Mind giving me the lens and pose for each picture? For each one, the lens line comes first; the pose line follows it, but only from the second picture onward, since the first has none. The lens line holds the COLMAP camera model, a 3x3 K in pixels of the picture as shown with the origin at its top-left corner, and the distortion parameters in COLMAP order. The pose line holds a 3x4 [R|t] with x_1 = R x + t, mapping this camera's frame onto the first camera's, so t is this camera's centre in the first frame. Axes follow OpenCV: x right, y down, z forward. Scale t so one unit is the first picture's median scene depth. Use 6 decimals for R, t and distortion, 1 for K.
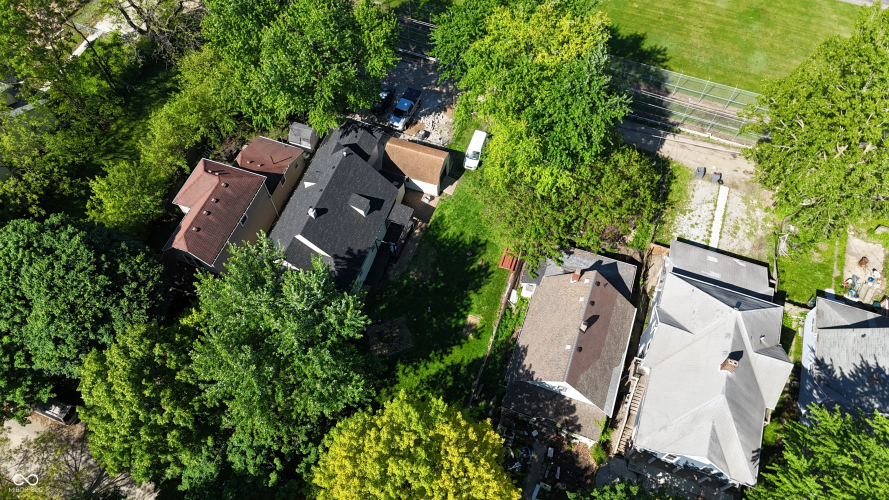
lens RADIAL K [[627.8, 0, 444.5], [0, 627.8, 250.0], [0, 0, 1]] dist [0.002120, 0.000668]
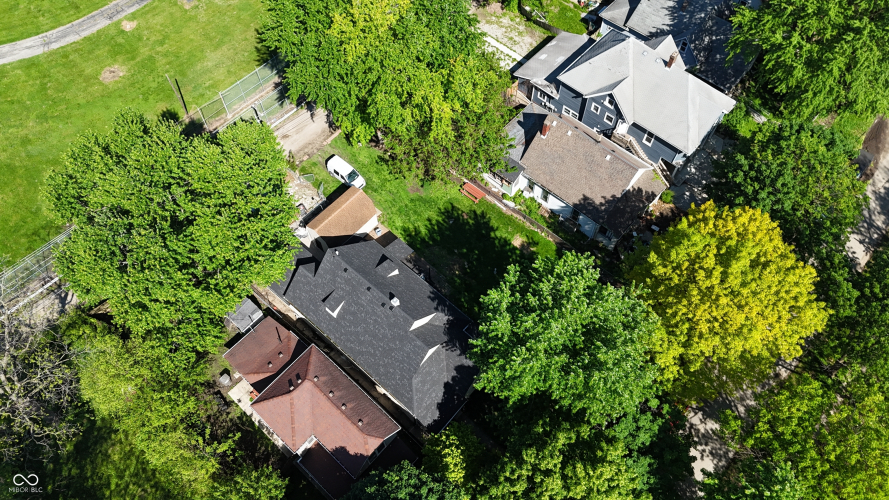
lens RADIAL K [[627.8, 0, 444.5], [0, 627.8, 250.0], [0, 0, 1]] dist [0.002120, 0.000668]
pose [[0.360869, -0.803180, 0.474000, -0.524588], [0.805520, 0.524573, 0.275610, -0.281084], [-0.470012, 0.282357, 0.836279, 0.179918]]
